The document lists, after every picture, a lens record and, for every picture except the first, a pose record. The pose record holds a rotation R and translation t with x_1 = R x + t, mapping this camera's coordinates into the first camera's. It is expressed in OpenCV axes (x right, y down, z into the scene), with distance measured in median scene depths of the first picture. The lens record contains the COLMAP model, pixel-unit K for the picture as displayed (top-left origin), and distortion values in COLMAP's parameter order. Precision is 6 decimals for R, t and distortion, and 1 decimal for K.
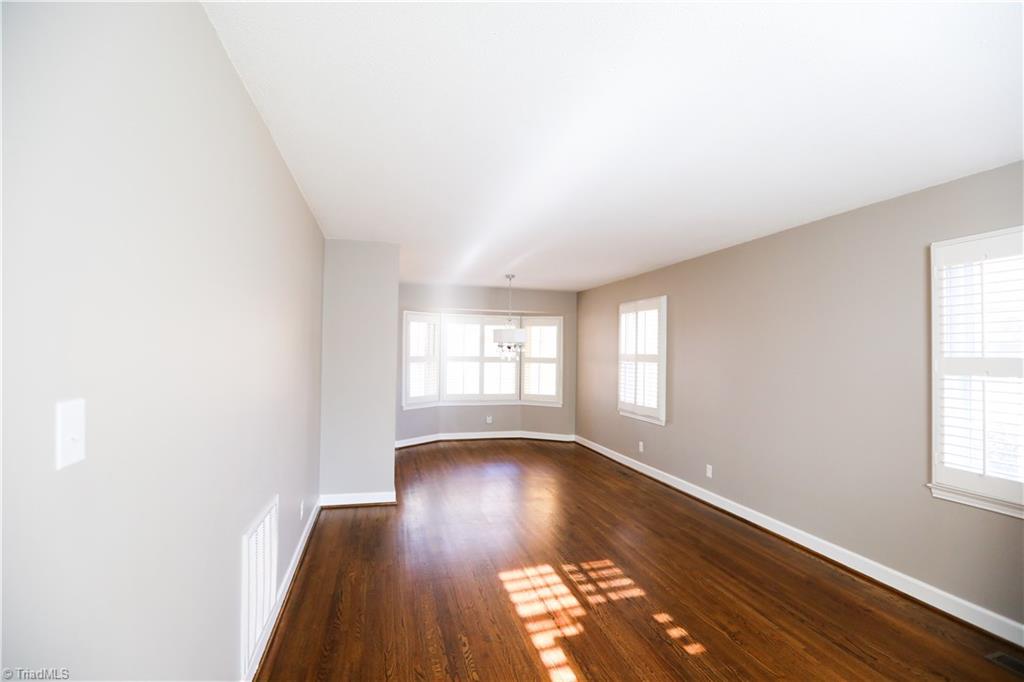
lens RADIAL K [[461.0, 0, 503.0], [0, 461.0, 345.1], [0, 0, 1]] dist [-0.026307, 0.005677]
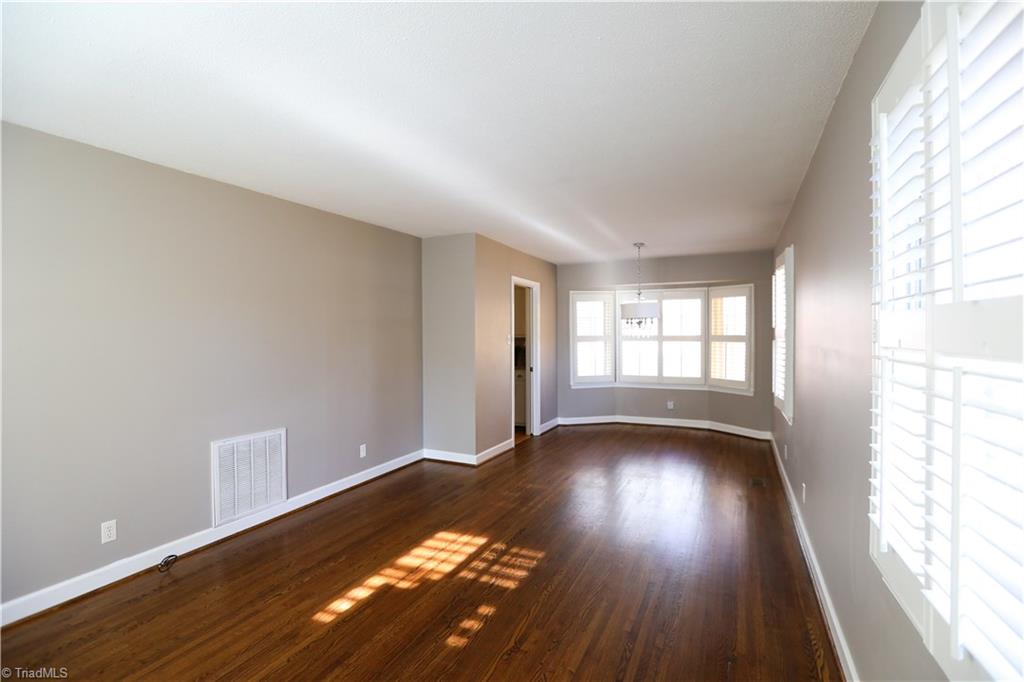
lens RADIAL K [[461.0, 0, 480.1], [0, 461.0, 344.1], [0, 0, 1]] dist [-0.026307, 0.005677]
pose [[0.758745, -0.004007, -0.651376, 0.295991], [0.029578, 0.999162, 0.028307, 0.007121], [0.650716, -0.040744, 0.758227, 0.091822]]
